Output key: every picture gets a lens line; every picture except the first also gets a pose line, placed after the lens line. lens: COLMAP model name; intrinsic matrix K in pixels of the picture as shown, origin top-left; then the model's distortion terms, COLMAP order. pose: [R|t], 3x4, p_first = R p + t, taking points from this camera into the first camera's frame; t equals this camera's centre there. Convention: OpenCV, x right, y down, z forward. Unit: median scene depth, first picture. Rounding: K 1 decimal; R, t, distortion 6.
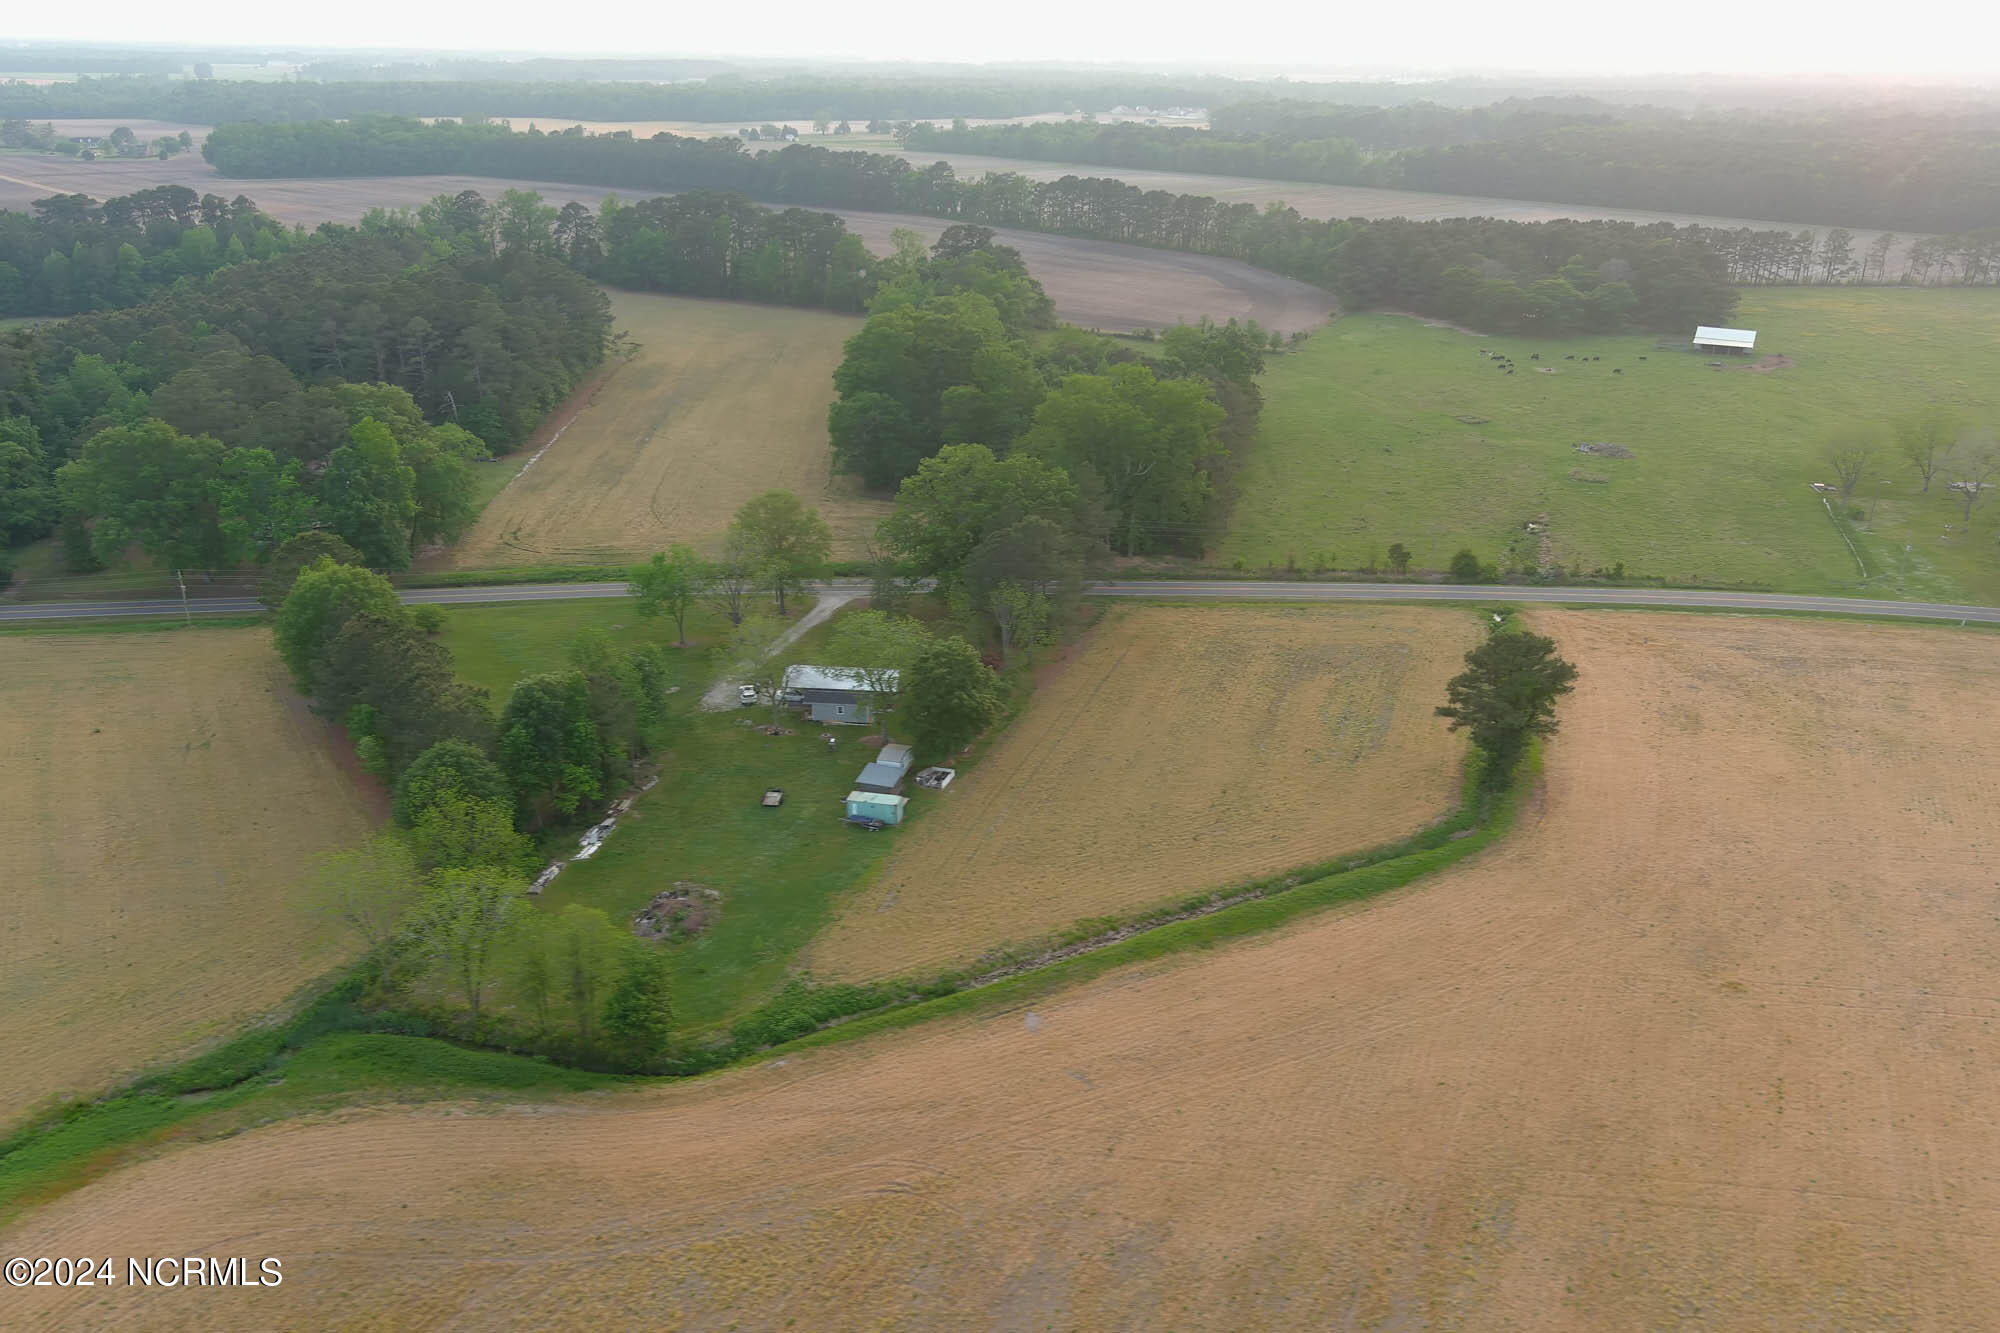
lens RADIAL K [[1549.1, 0, 1000.0], [0, 1549.1, 666.5], [0, 0, 1]] dist [0.022275, -0.002518]
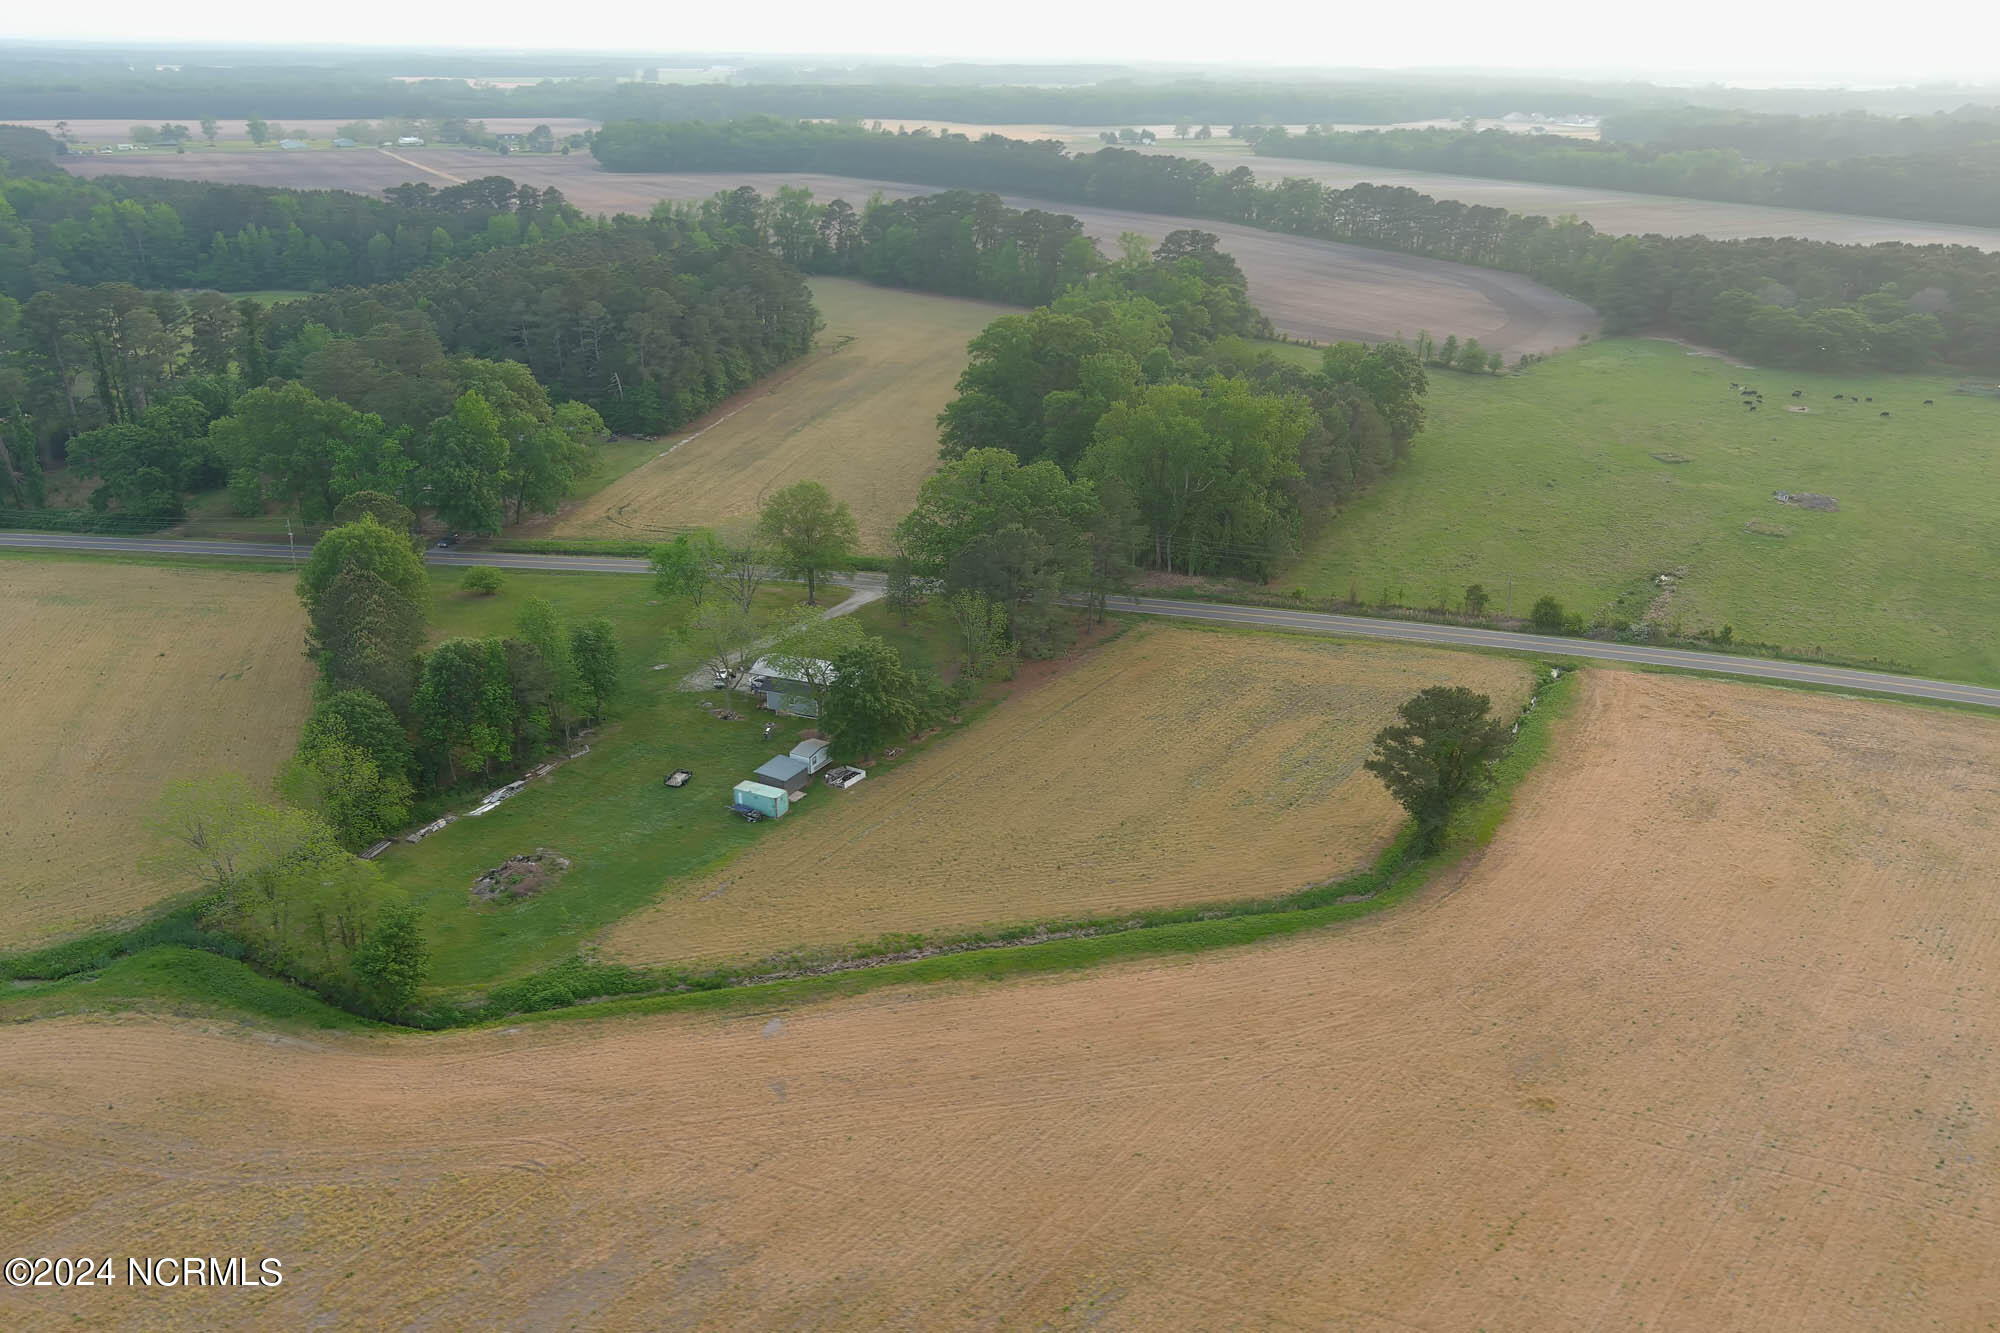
lens RADIAL K [[1551.2, 0, 1005.7], [0, 1551.2, 665.0], [0, 0, 1]] dist [0.023603, -0.011798]
pose [[0.968755, 0.092081, -0.230291, 0.221367], [-0.093032, 0.995640, 0.006750, -0.012828], [0.229909, 0.014885, 0.973098, 0.039673]]
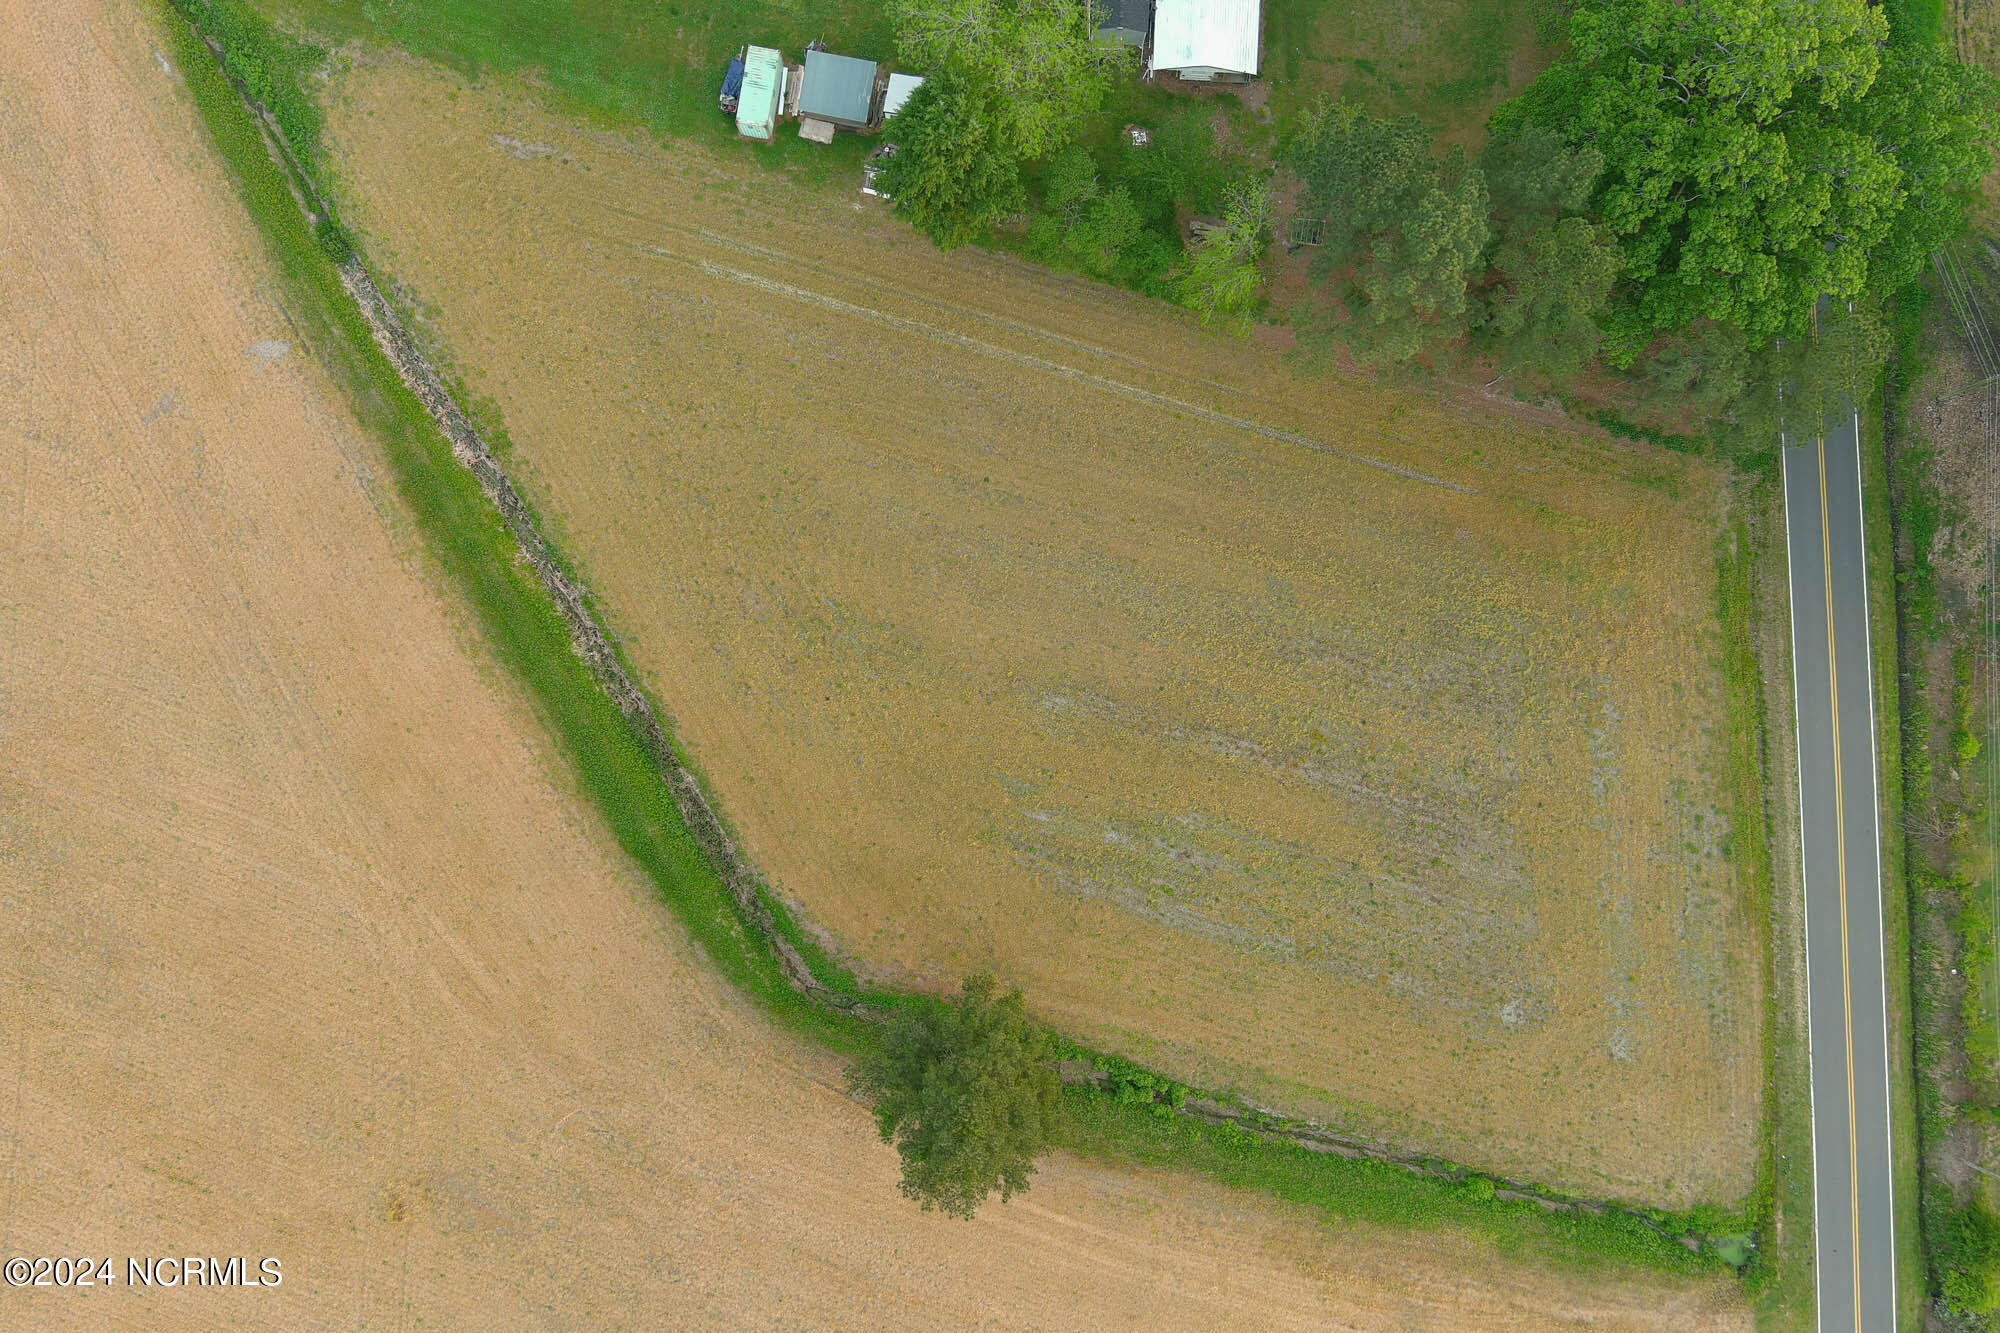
lens RADIAL K [[1549.1, 0, 1000.0], [0, 1549.1, 666.5], [0, 0, 1]] dist [0.022275, -0.002518]
pose [[0.052134, 0.998501, -0.016687, 0.135821], [-0.376287, 0.035120, 0.925837, -0.417840], [0.925035, -0.041988, 0.377554, 0.619342]]
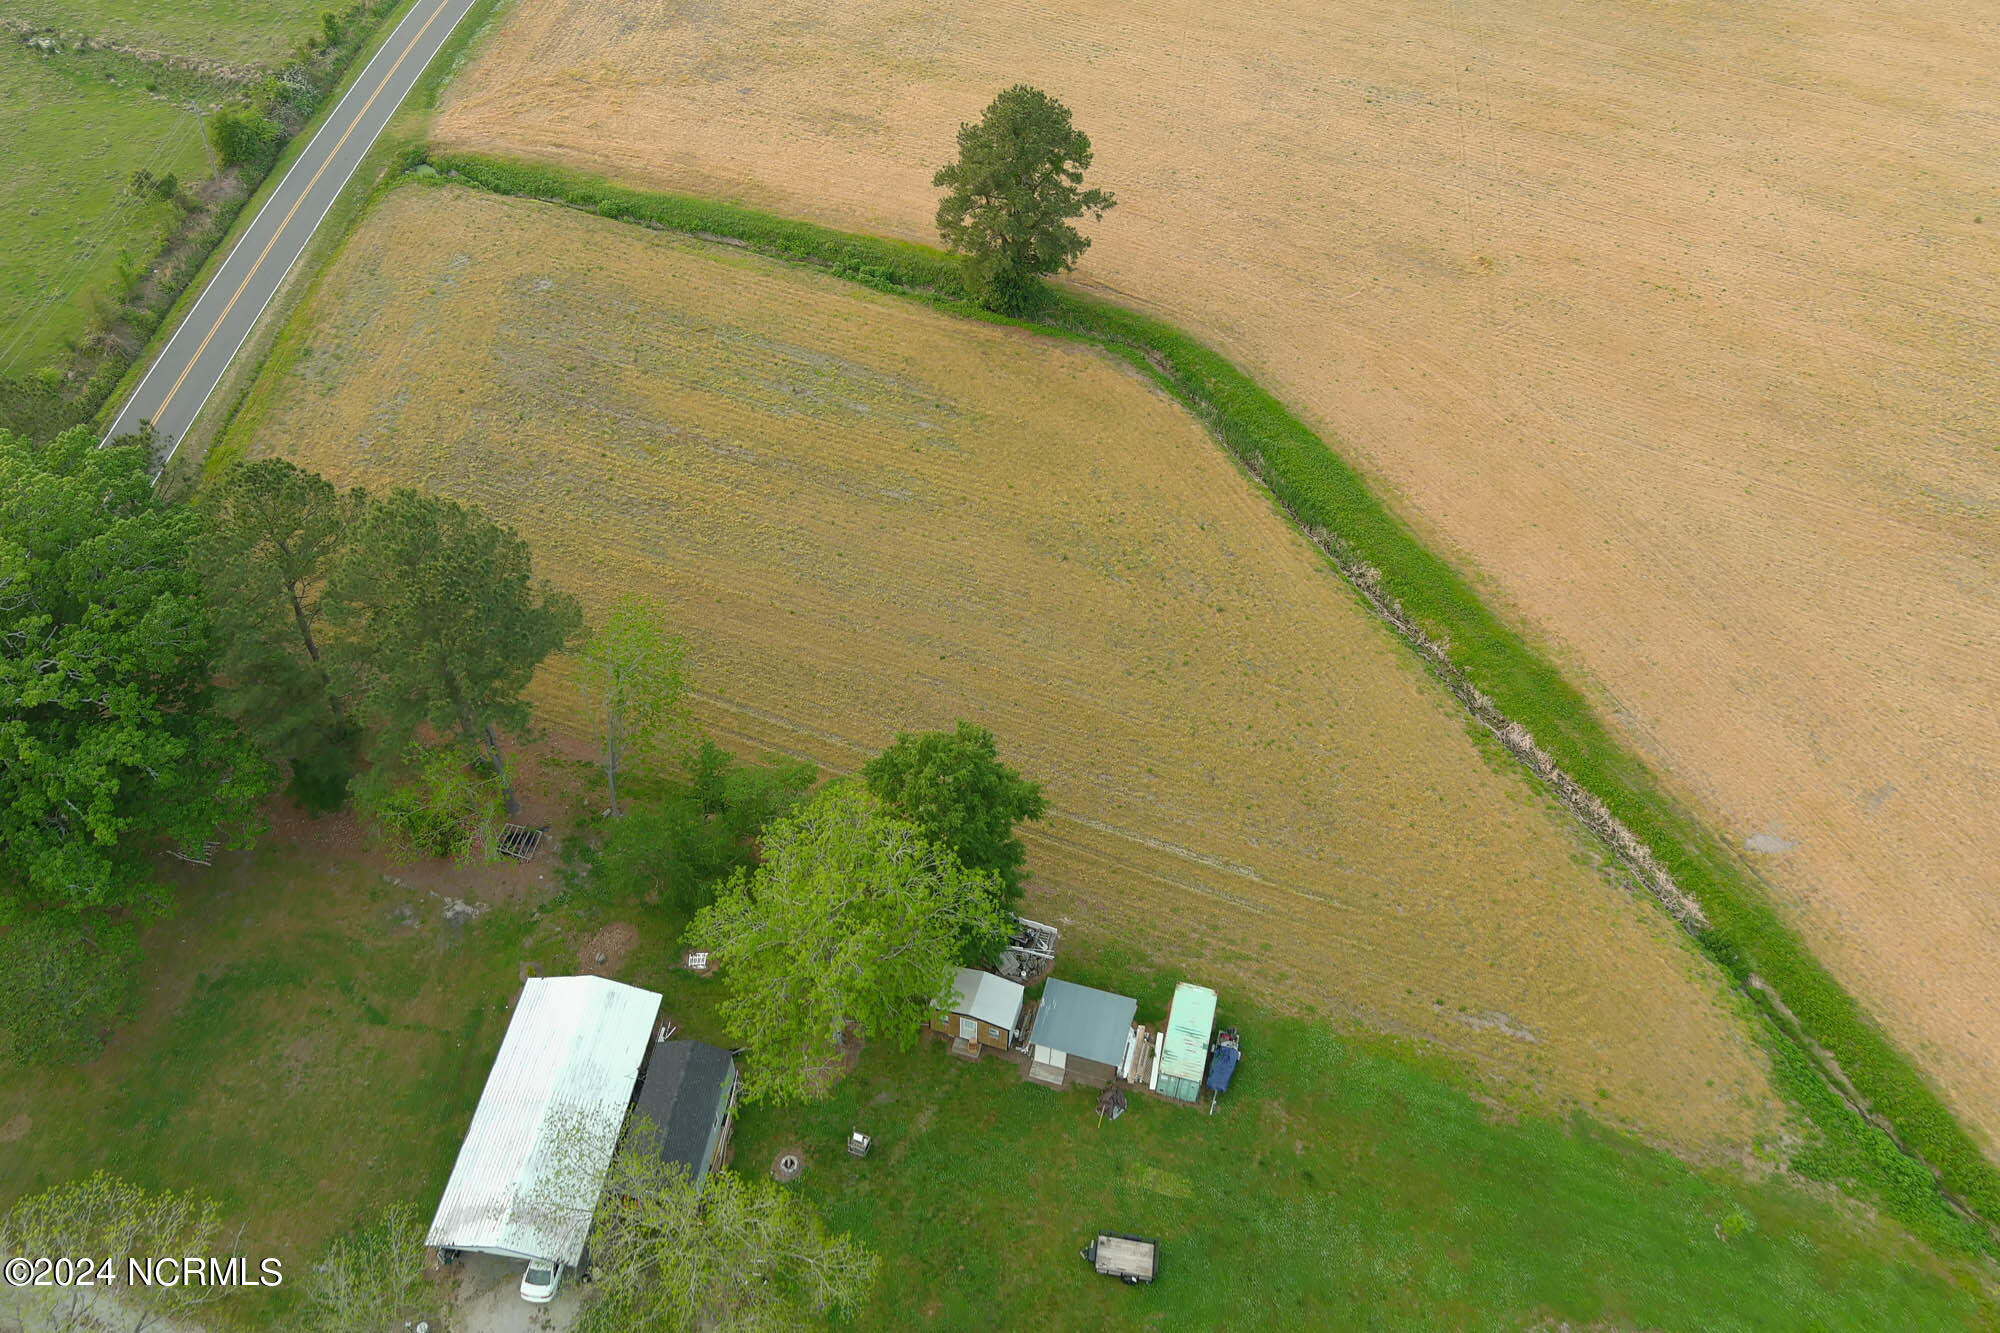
lens RADIAL K [[1549.1, 0, 1000.0], [0, 1549.1, 666.5], [0, 0, 1]] dist [0.022275, -0.002518]
pose [[0.031874, -0.744075, 0.667335, -0.243888], [0.348495, 0.634048, 0.690315, -0.263214], [-0.936768, 0.210560, 0.279516, 0.663115]]
